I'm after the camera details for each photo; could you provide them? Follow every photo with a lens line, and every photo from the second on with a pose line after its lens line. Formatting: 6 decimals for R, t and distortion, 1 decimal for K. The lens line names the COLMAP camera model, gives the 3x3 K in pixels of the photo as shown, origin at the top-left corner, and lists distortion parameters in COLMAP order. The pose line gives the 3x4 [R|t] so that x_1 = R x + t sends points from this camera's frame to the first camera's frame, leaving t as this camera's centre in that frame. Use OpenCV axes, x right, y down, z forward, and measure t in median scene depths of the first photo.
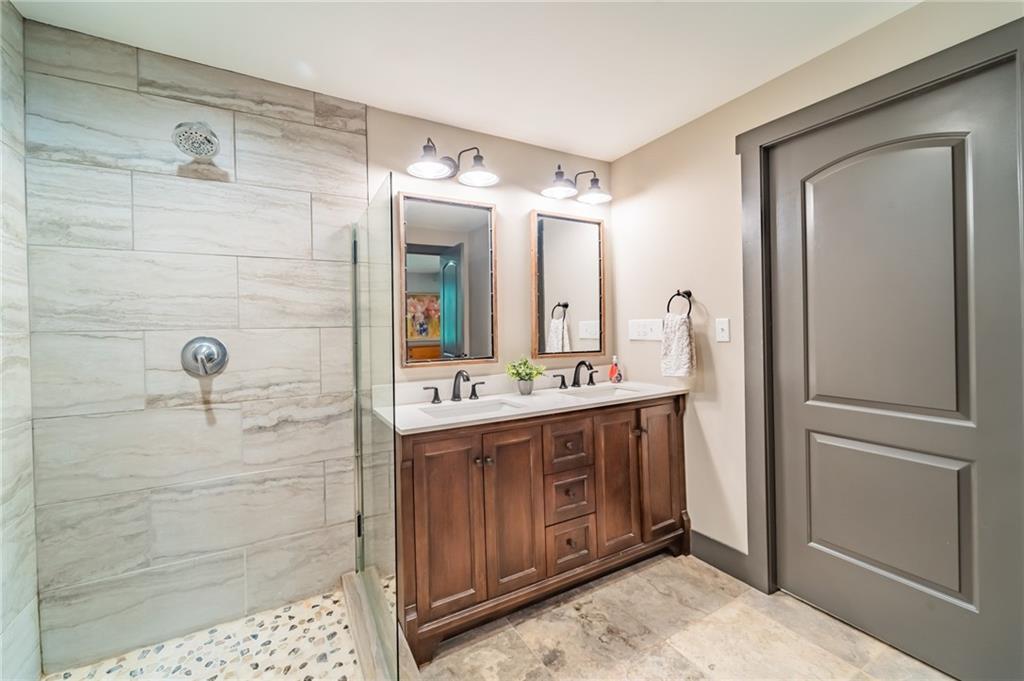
lens RADIAL K [[417.1, 0, 513.4], [0, 417.1, 323.6], [0, 0, 1]] dist [0.006965, -0.003401]
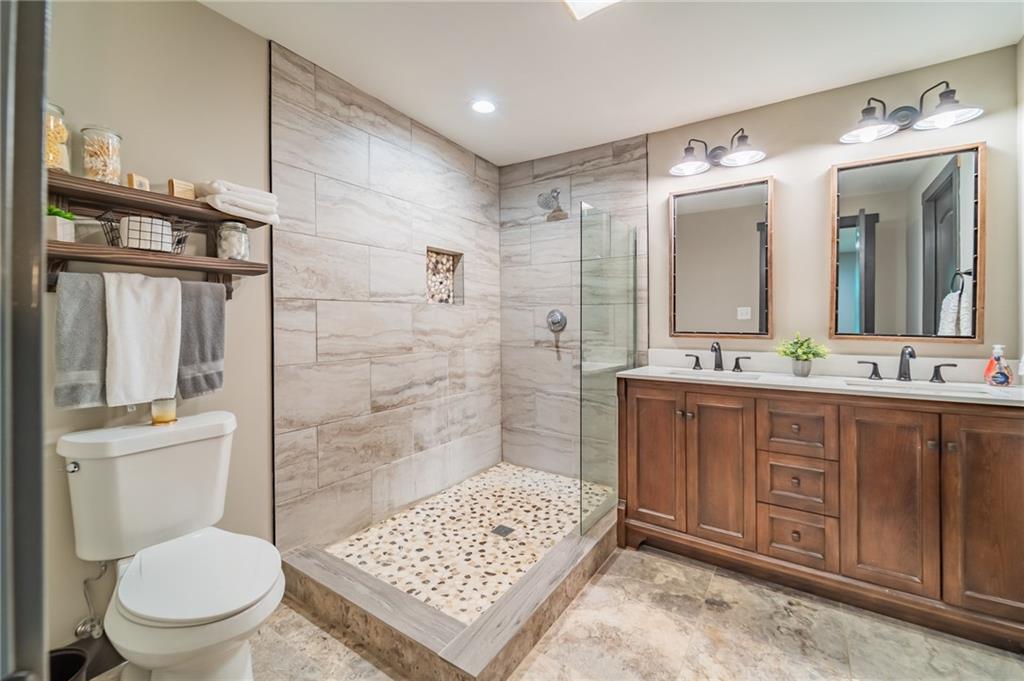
lens RADIAL K [[417.1, 0, 520.3], [0, 417.1, 321.7], [0, 0, 1]] dist [0.006965, -0.003401]
pose [[0.462081, 0.018561, -0.886643, 0.746476], [-0.004884, 0.999819, 0.018385, 0.049981], [0.886824, -0.004165, 0.462088, 0.049883]]
